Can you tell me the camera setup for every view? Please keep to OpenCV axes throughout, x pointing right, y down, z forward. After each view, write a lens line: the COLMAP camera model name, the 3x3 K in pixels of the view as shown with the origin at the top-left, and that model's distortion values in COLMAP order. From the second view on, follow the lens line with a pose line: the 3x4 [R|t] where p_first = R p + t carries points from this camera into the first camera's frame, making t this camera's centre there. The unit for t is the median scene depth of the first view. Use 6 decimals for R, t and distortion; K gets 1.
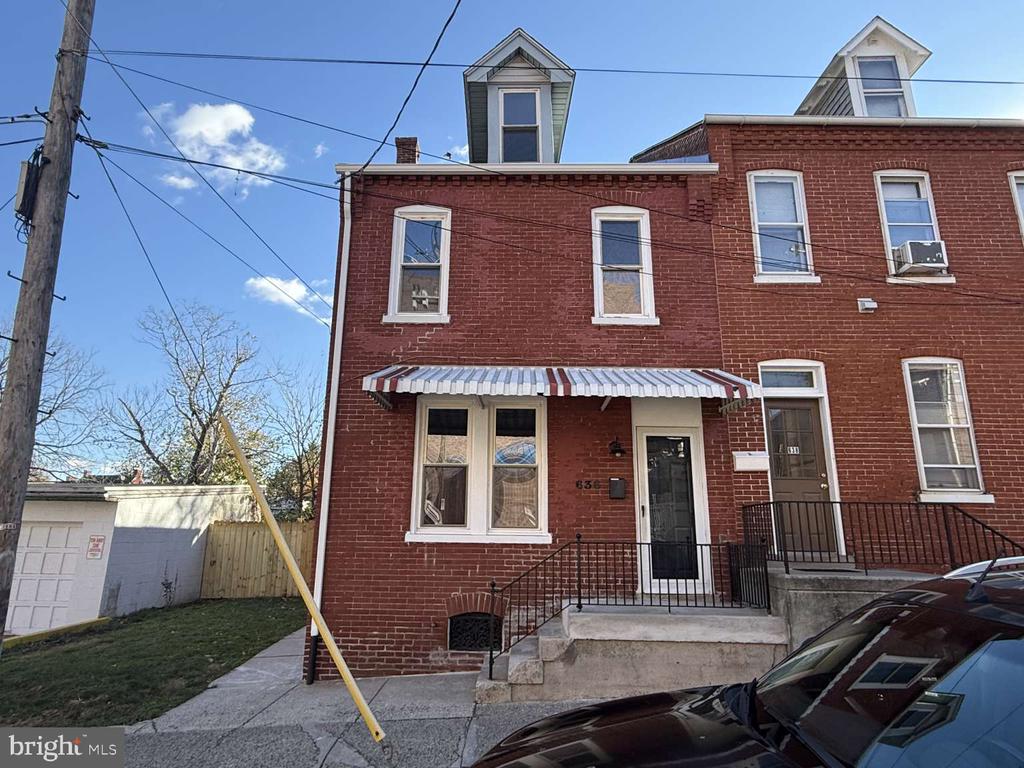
lens RADIAL K [[590.9, 0, 511.7], [0, 590.9, 382.8], [0, 0, 1]] dist [0.000502, 0.000347]
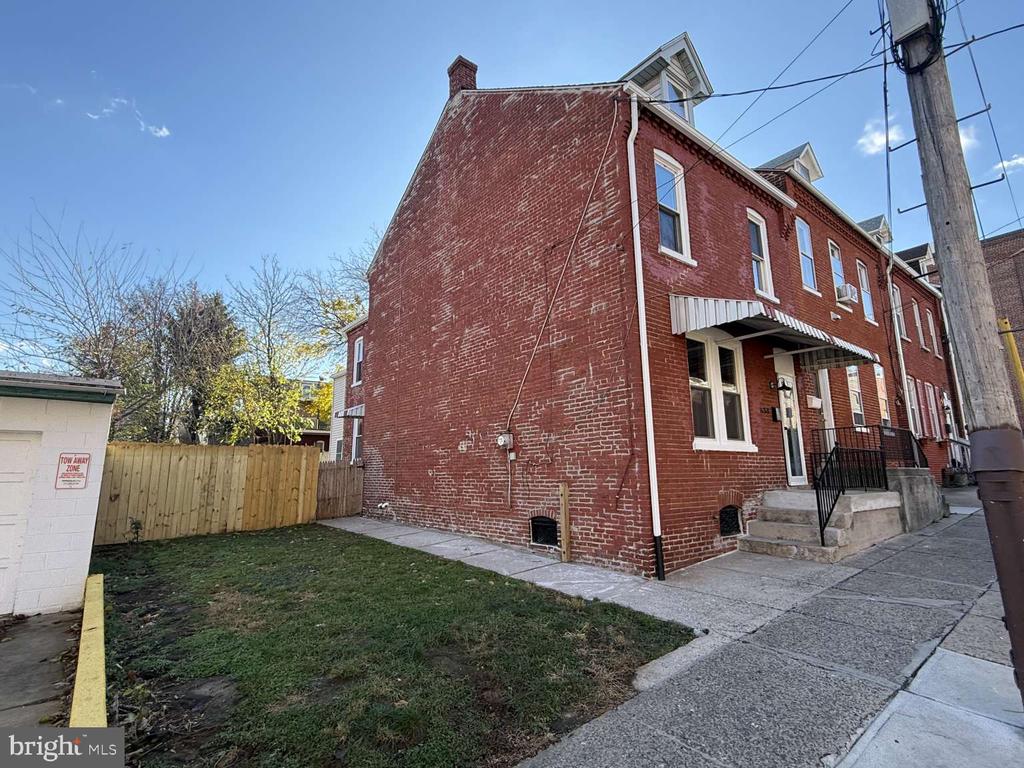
lens RADIAL K [[484.9, 0, 511.0], [0, 484.9, 384.3], [0, 0, 1]] dist [0.001051, 0.000099]
pose [[0.787539, 0.093204, 0.609176, -1.035592], [-0.136234, 0.990371, 0.024594, 0.167004], [-0.601018, -0.102359, 0.792654, 0.475169]]
